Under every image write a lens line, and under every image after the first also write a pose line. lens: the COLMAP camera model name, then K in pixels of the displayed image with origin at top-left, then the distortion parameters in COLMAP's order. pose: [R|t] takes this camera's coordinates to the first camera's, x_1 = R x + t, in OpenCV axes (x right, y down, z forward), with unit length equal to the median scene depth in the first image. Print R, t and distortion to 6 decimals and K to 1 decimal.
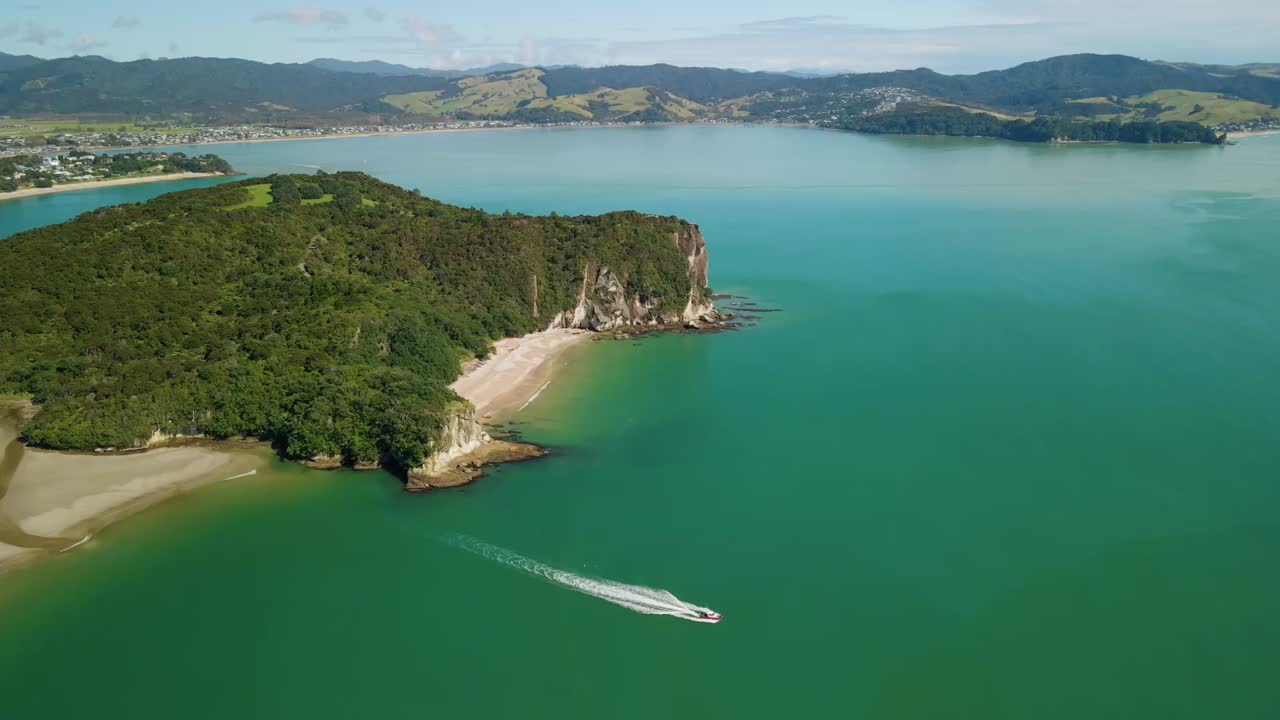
lens RADIAL K [[943.7, 0, 640.0], [0, 943.7, 360.0], [0, 0, 1]] dist [0.018819, 0.006999]
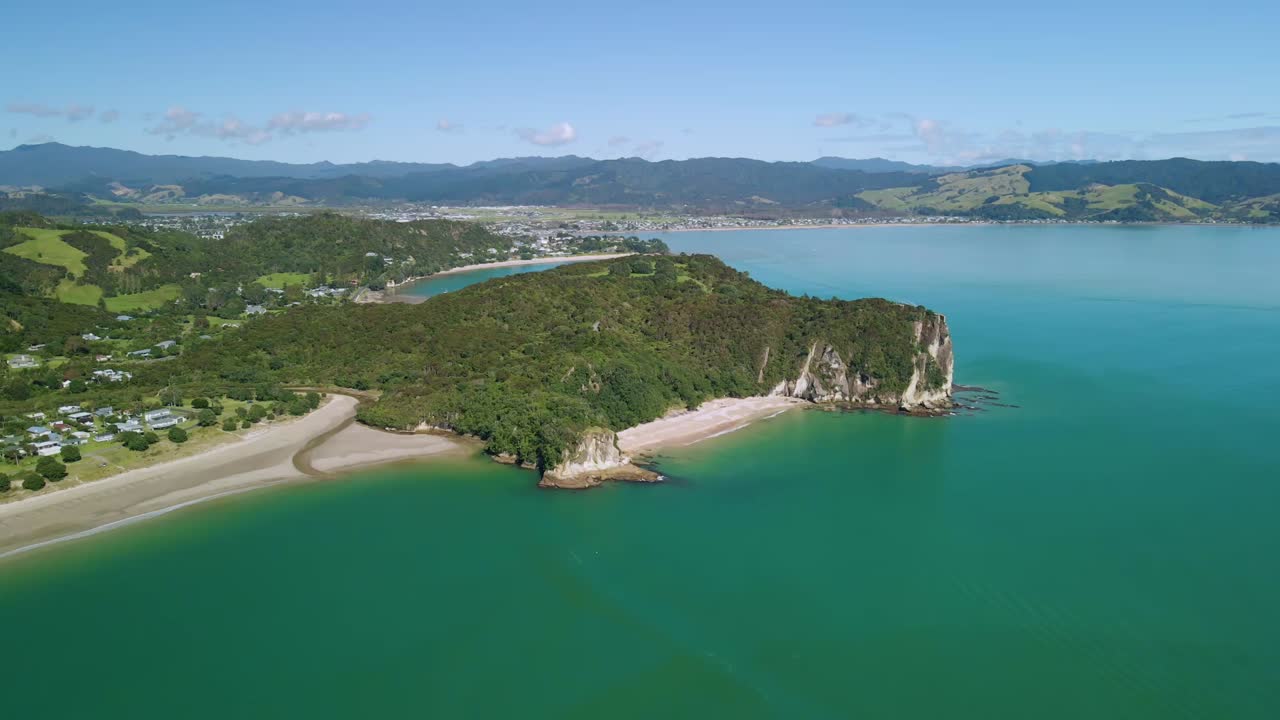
lens RADIAL K [[943.7, 0, 640.0], [0, 943.7, 360.0], [0, 0, 1]] dist [0.018819, 0.006999]
pose [[0.872803, 0.096002, -0.478539, 0.292673], [-0.141194, 0.988206, -0.059274, 0.014203], [0.467204, 0.119301, 0.876063, -0.062605]]
